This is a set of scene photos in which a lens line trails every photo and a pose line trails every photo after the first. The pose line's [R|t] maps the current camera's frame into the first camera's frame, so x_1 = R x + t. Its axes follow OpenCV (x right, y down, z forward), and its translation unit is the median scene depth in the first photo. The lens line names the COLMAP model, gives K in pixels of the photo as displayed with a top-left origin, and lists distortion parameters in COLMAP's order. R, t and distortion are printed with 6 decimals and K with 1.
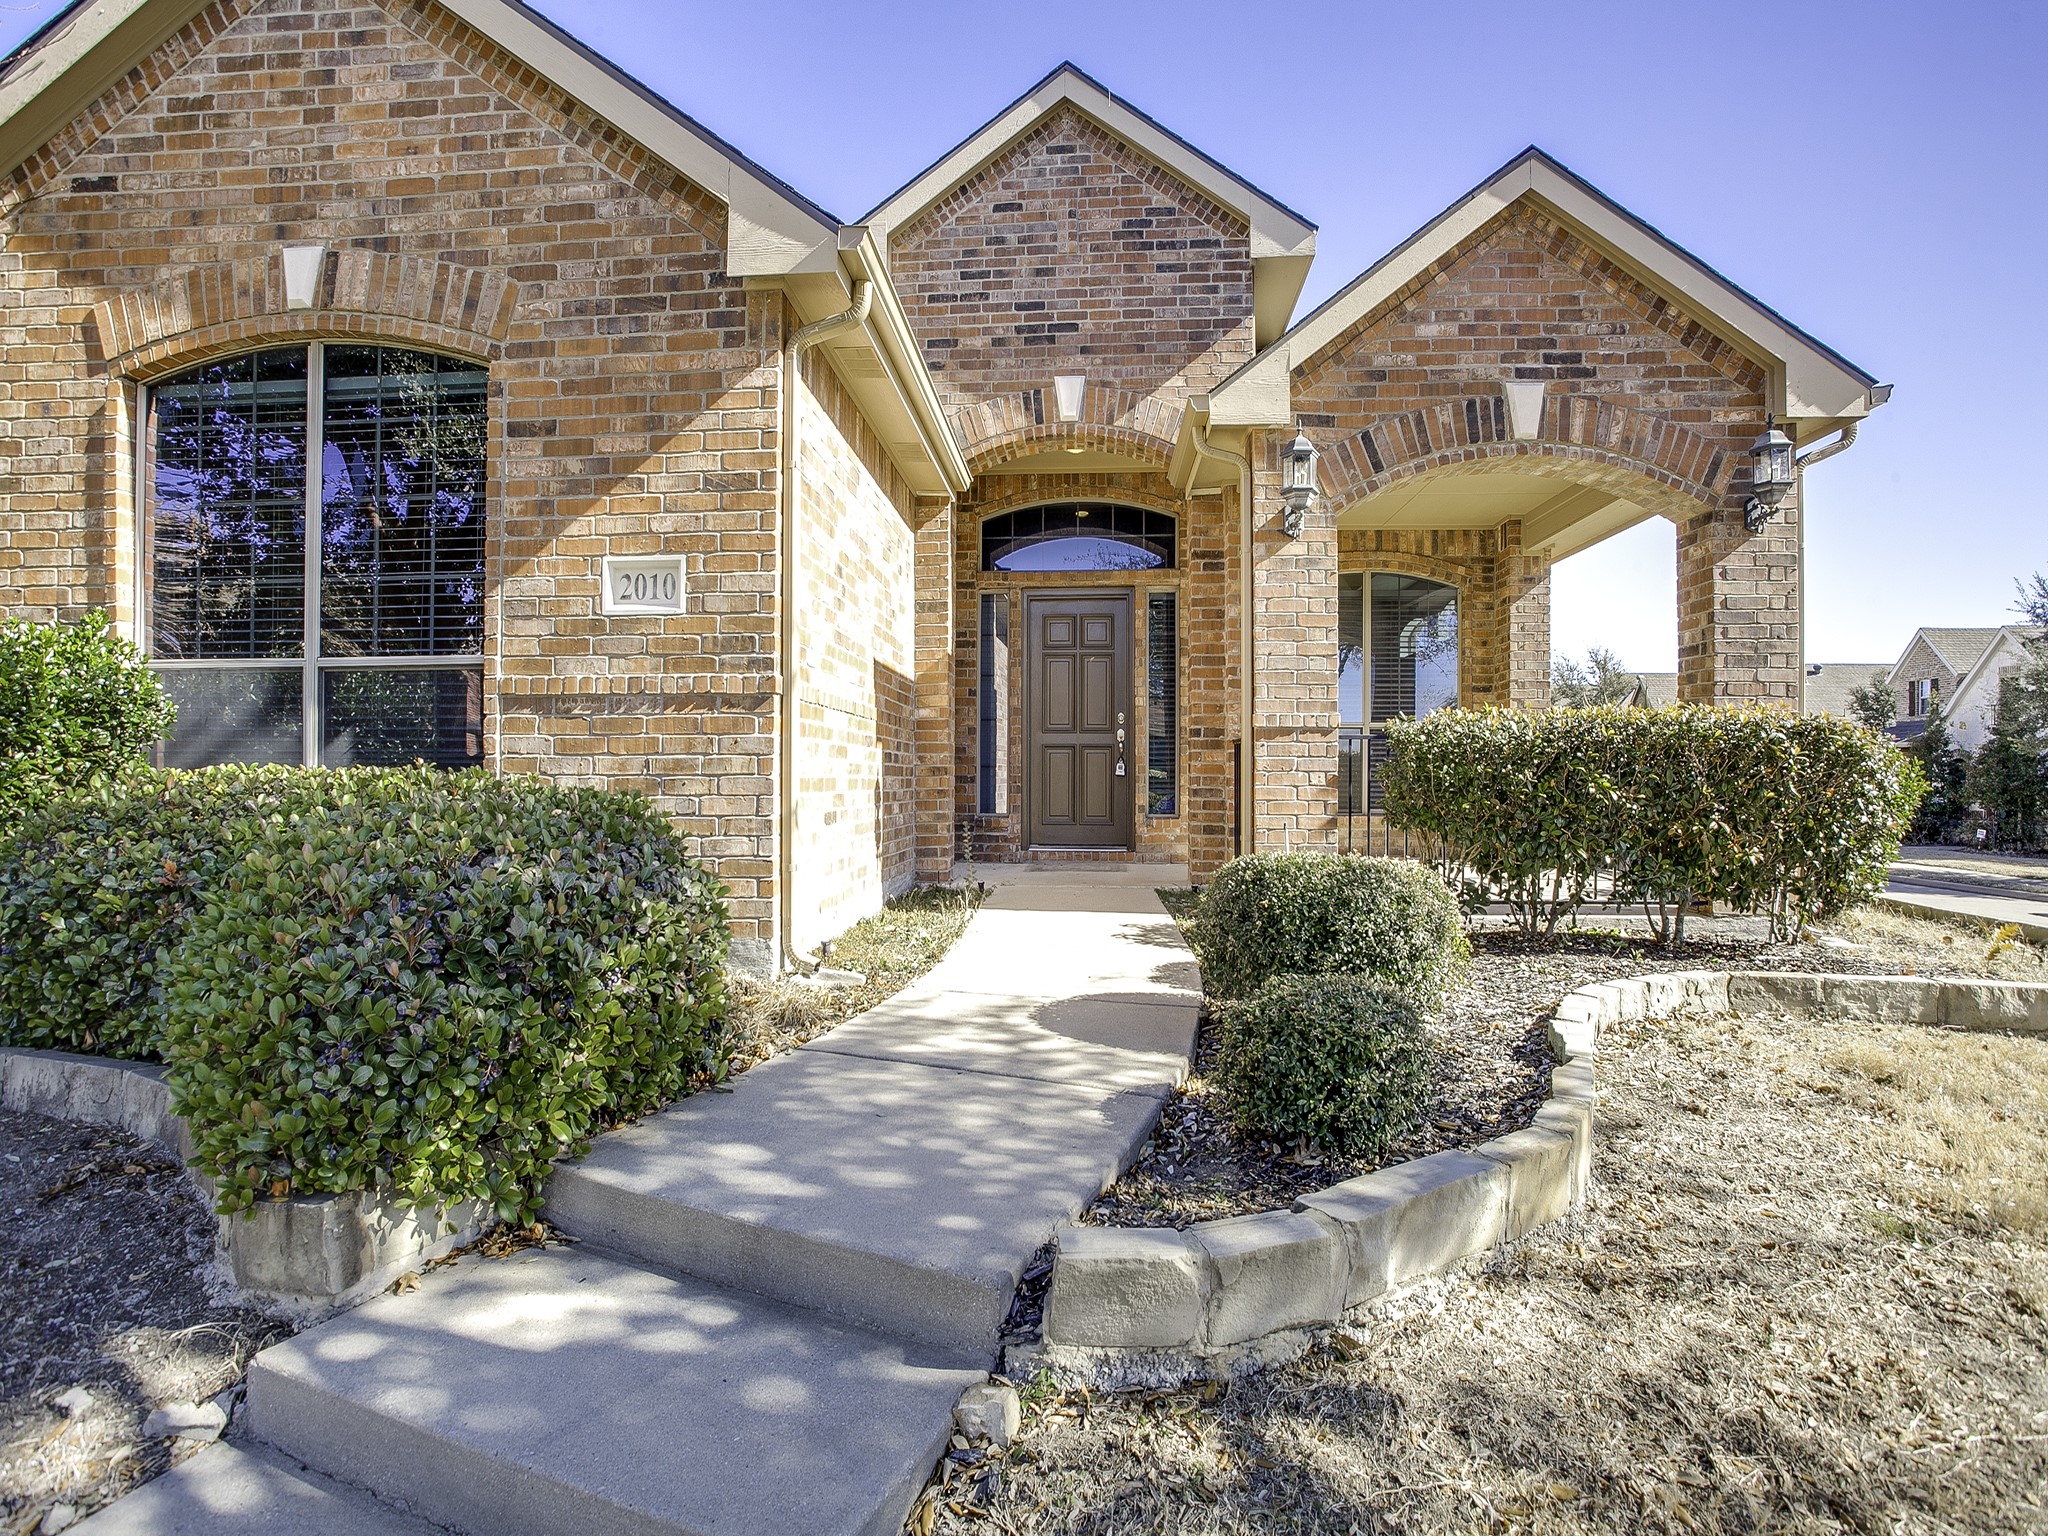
lens RADIAL K [[1028.3, 0, 1016.1], [0, 1028.3, 773.6], [0, 0, 1]] dist [-0.067489, 0.032052]
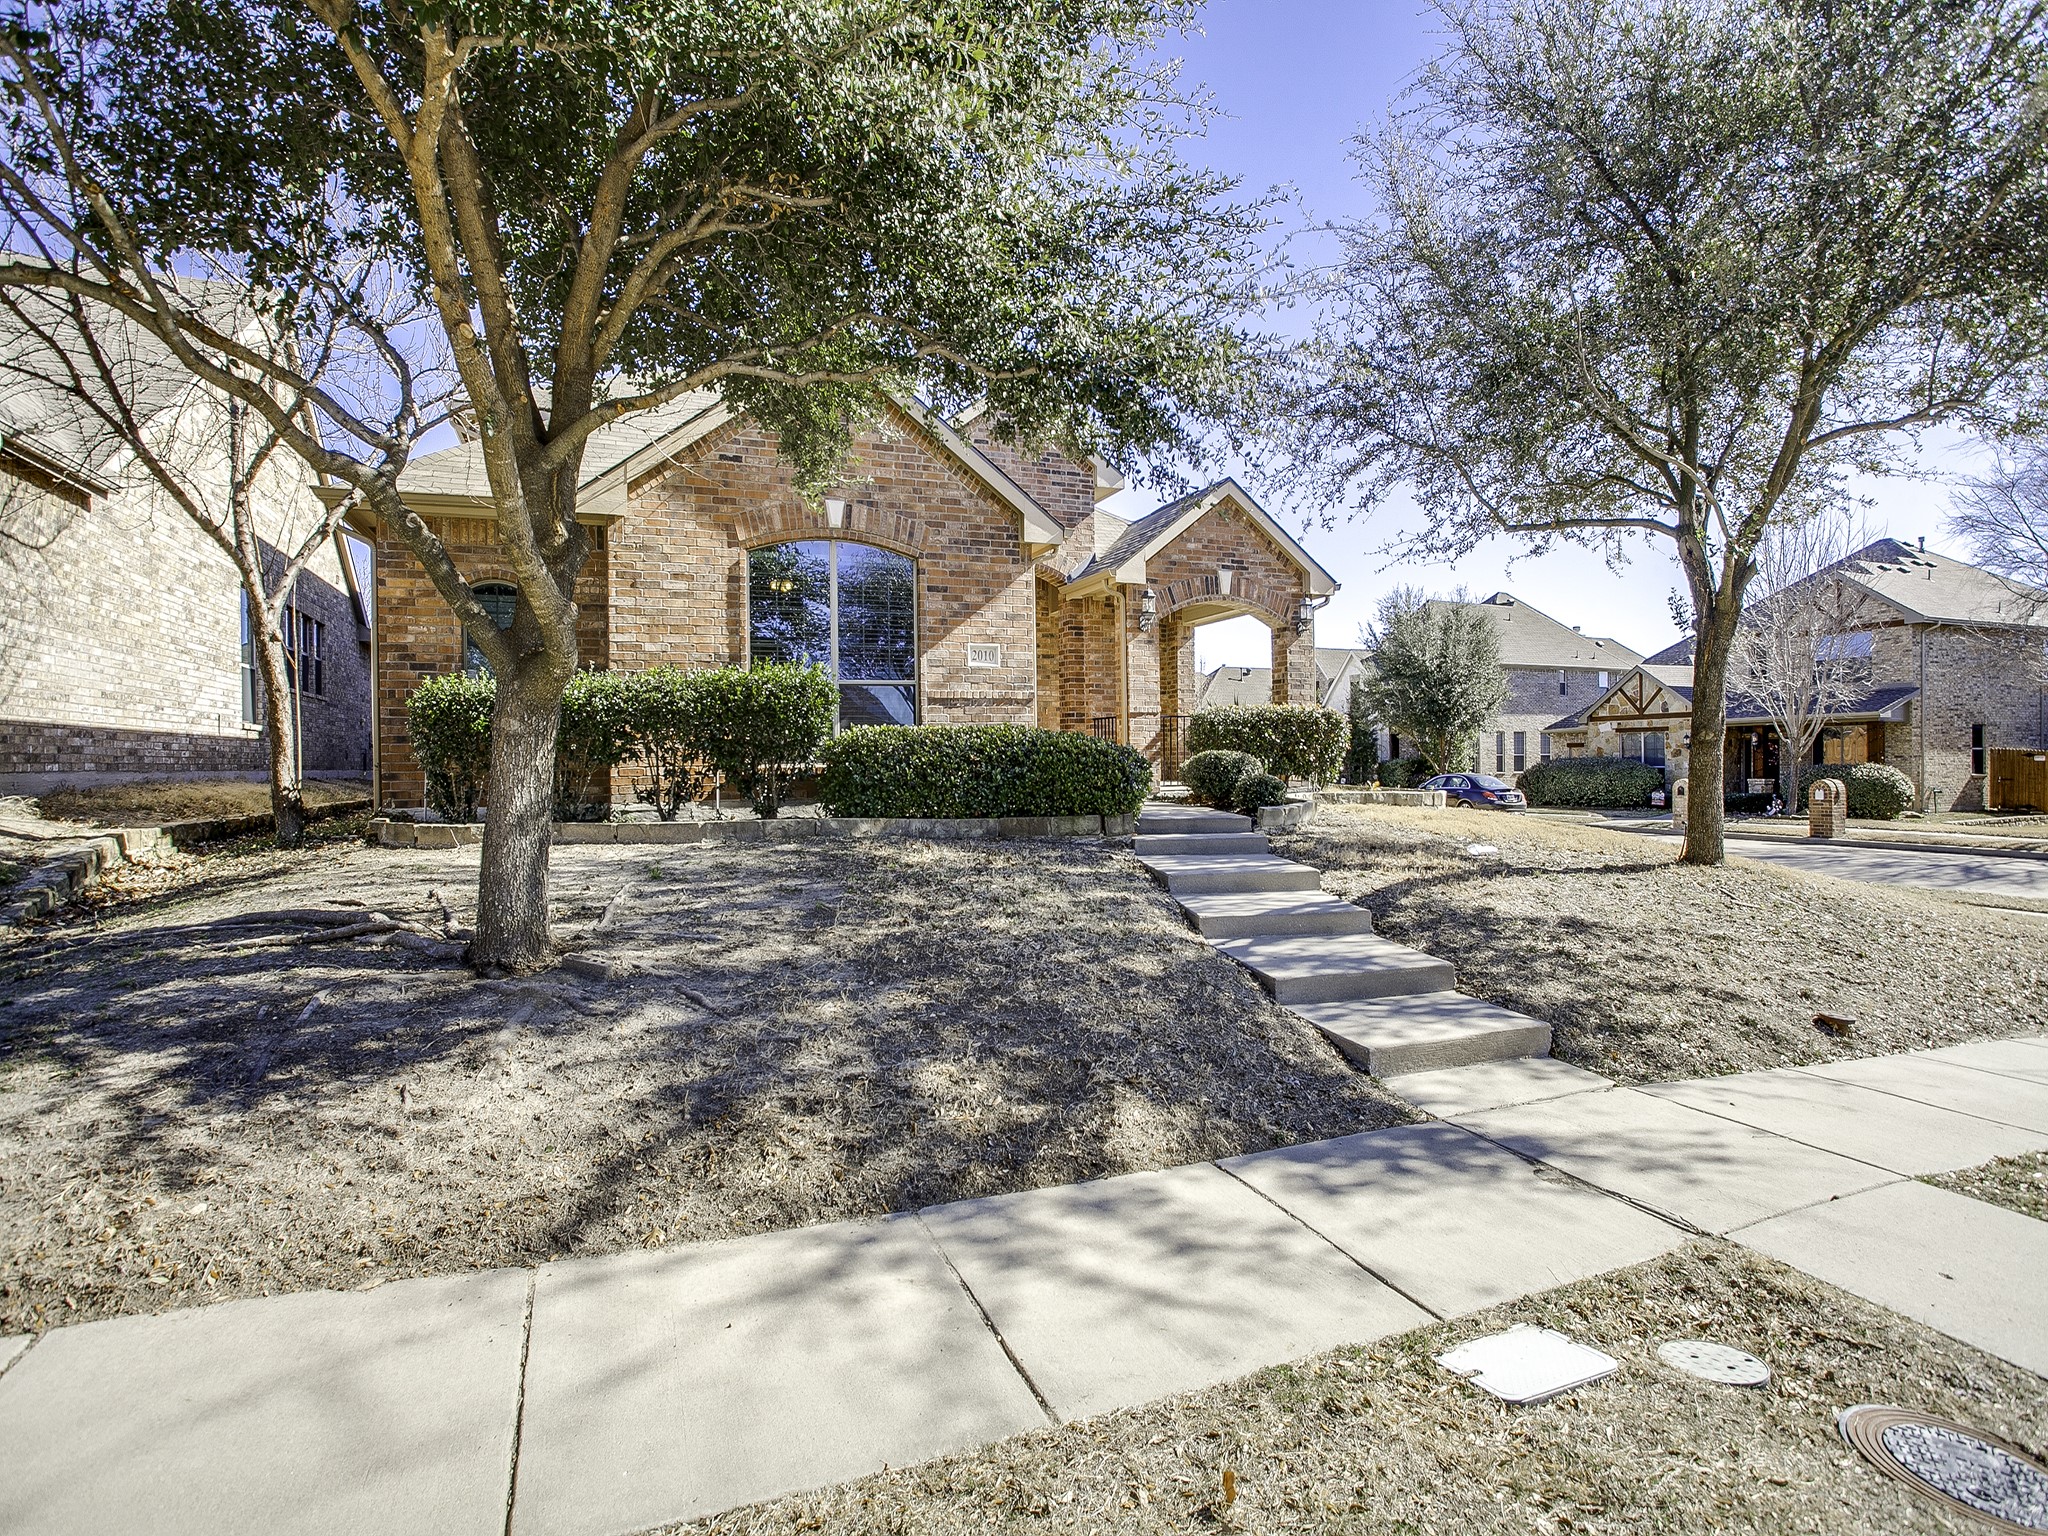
lens RADIAL K [[1022.8, 0, 1014.9], [0, 1022.8, 767.6], [0, 0, 1]] dist [-0.074163, 0.036068]
pose [[0.889734, -0.021378, 0.455979, -1.076646], [0.017618, 0.999767, 0.012495, 0.047184], [-0.456139, -0.003084, 0.889903, -0.957865]]
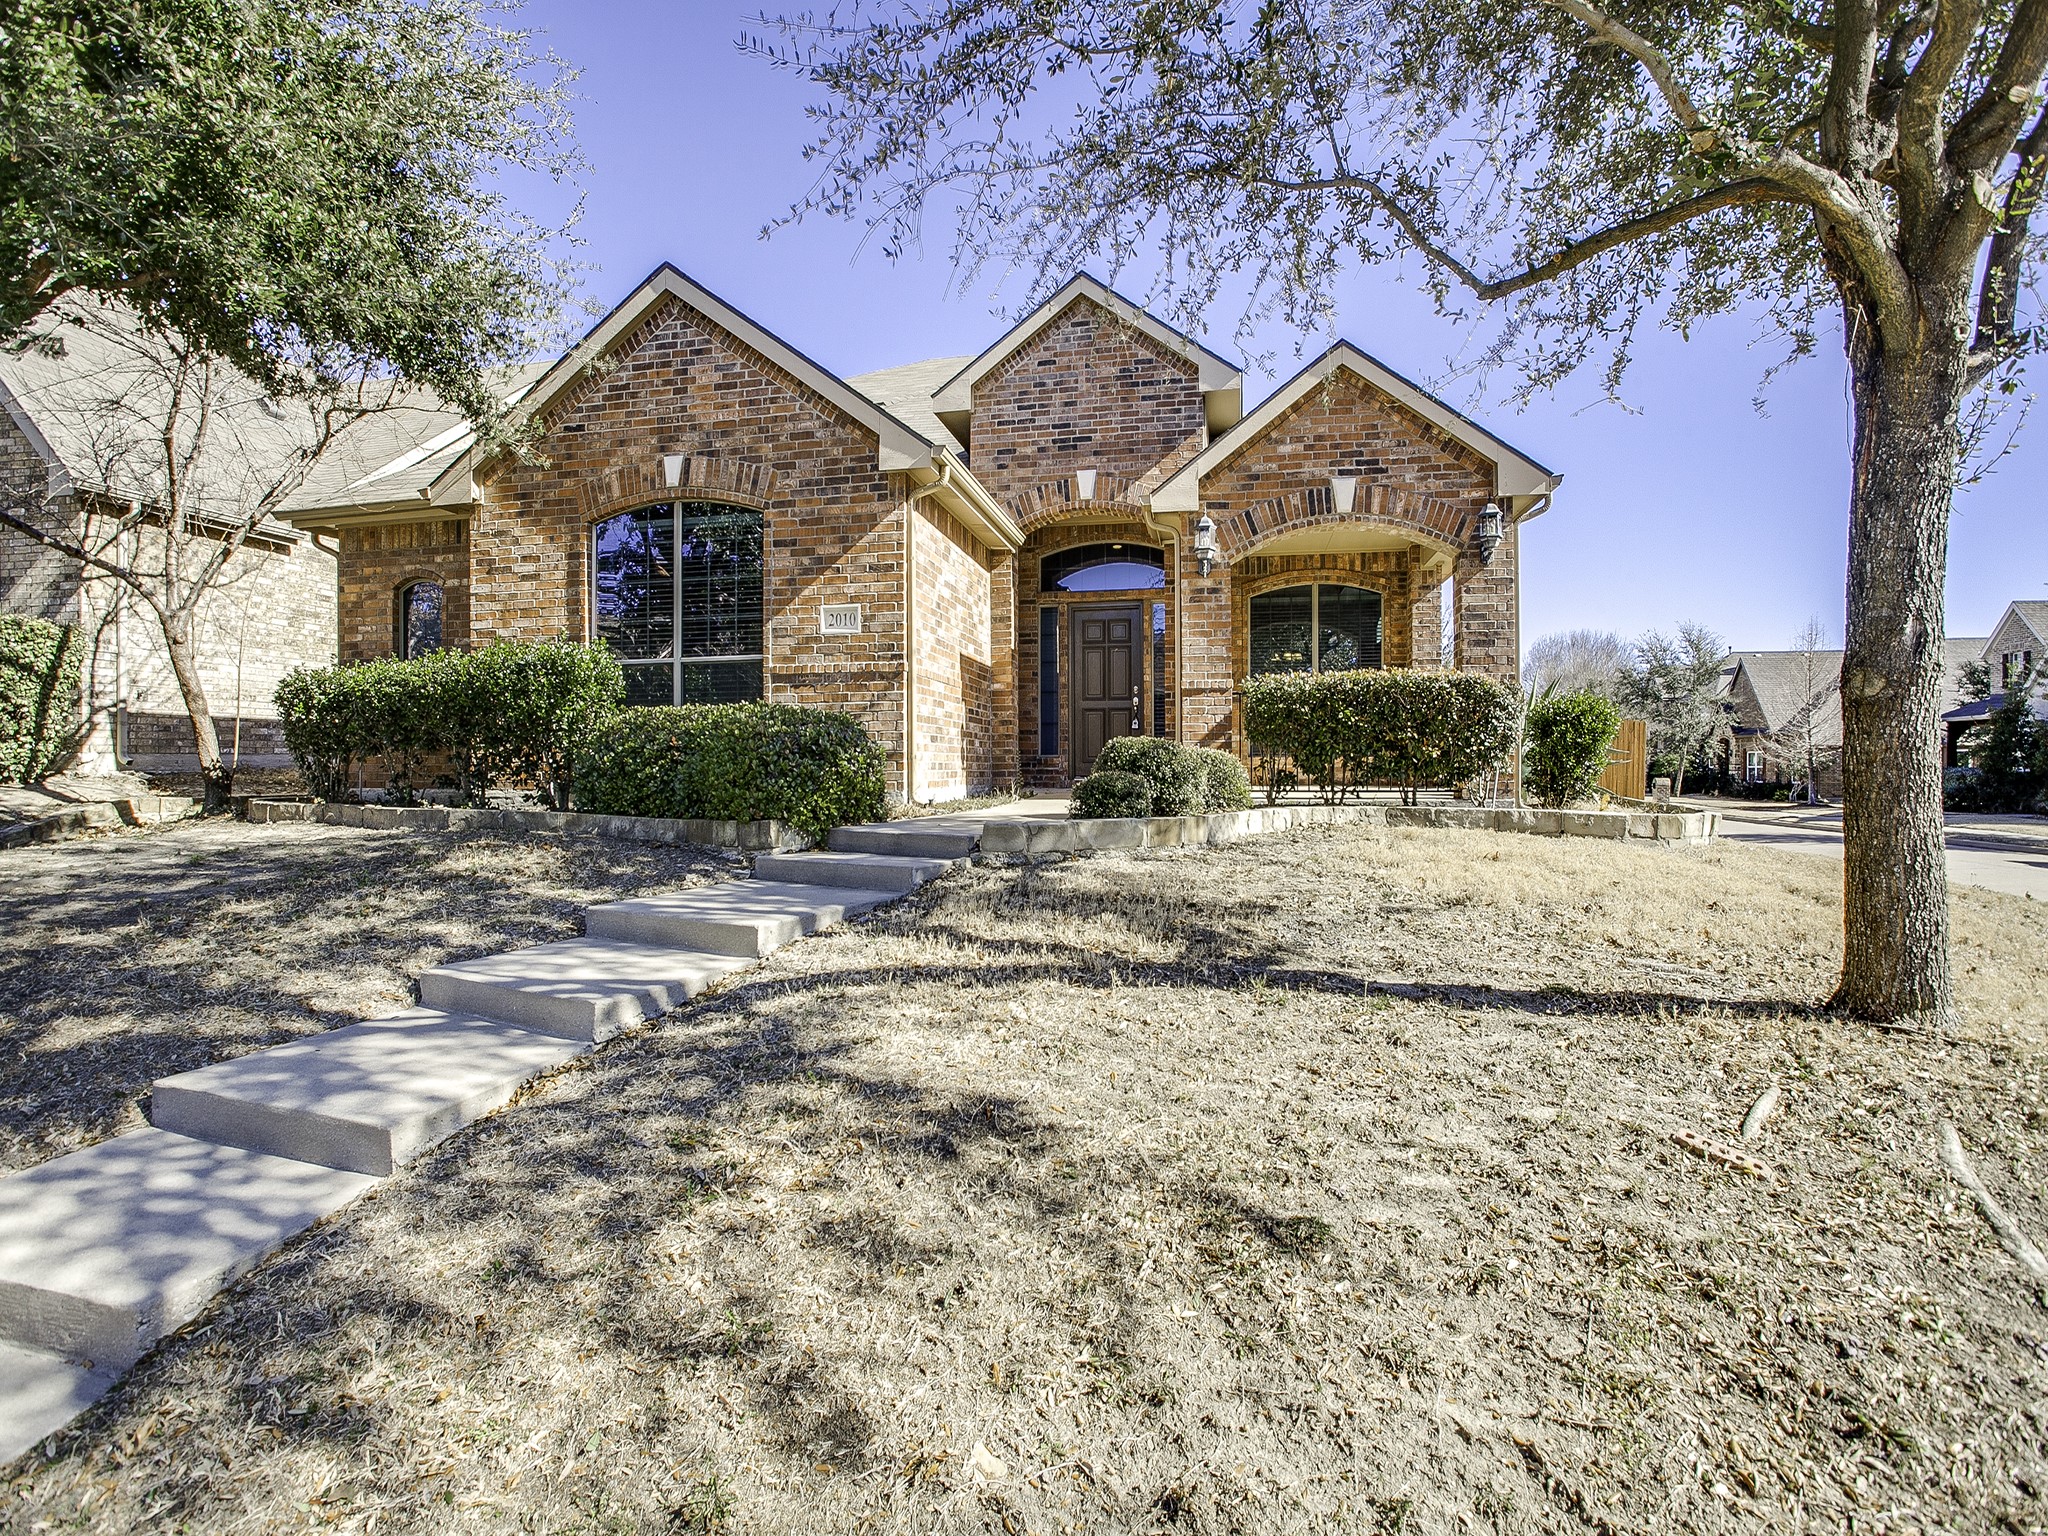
lens RADIAL K [[1022.8, 0, 1014.9], [0, 1022.8, 767.6], [0, 0, 1]] dist [-0.074163, 0.036068]
pose [[0.992103, -0.007169, -0.125219, 0.172396], [0.007477, 0.999970, 0.001989, 0.081473], [0.125201, -0.002909, 0.992127, -0.723205]]
